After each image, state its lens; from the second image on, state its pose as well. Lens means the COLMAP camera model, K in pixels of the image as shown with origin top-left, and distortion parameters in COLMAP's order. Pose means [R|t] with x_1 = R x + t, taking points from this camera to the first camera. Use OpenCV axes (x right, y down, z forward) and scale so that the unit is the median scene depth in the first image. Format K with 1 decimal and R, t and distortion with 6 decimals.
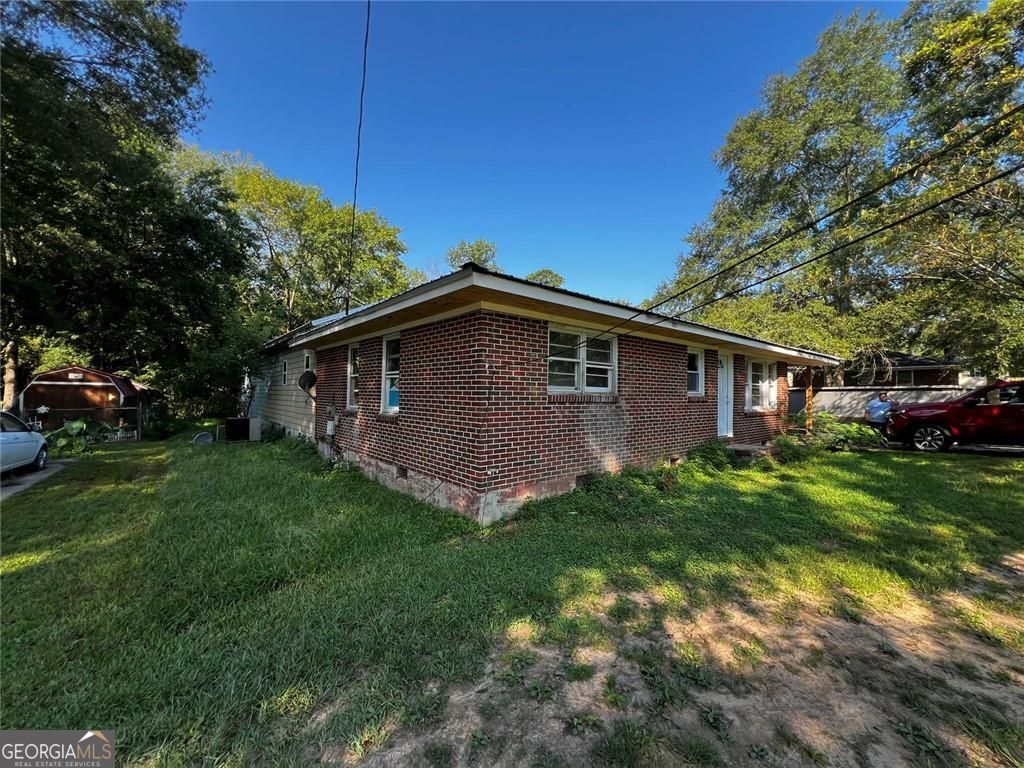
lens RADIAL K [[410.9, 0, 512.0], [0, 410.9, 384.0], [0, 0, 1]] dist [-0.000156, 0.000016]
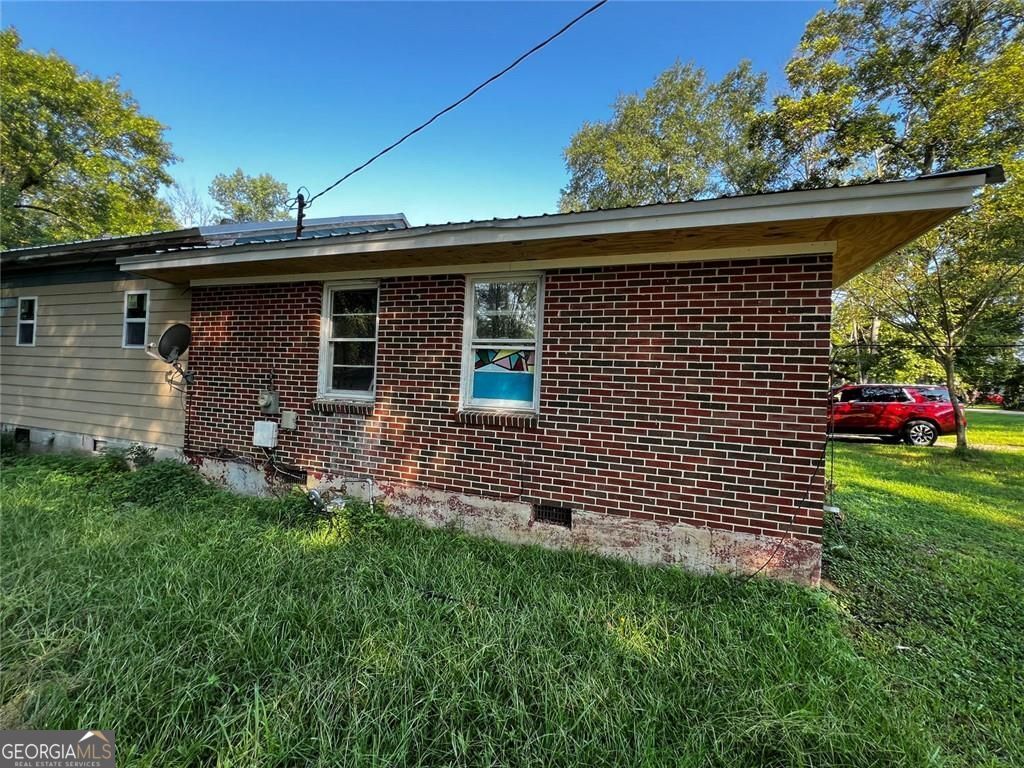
lens RADIAL K [[433.5, 0, 512.0], [0, 433.5, 384.0], [0, 0, 1]] dist [-0.002345, 0.000017]
pose [[0.865651, 0.033501, 0.499526, -0.569375], [-0.048217, 0.998699, 0.016580, 0.021729], [-0.498320, -0.038438, 0.866140, 0.456390]]
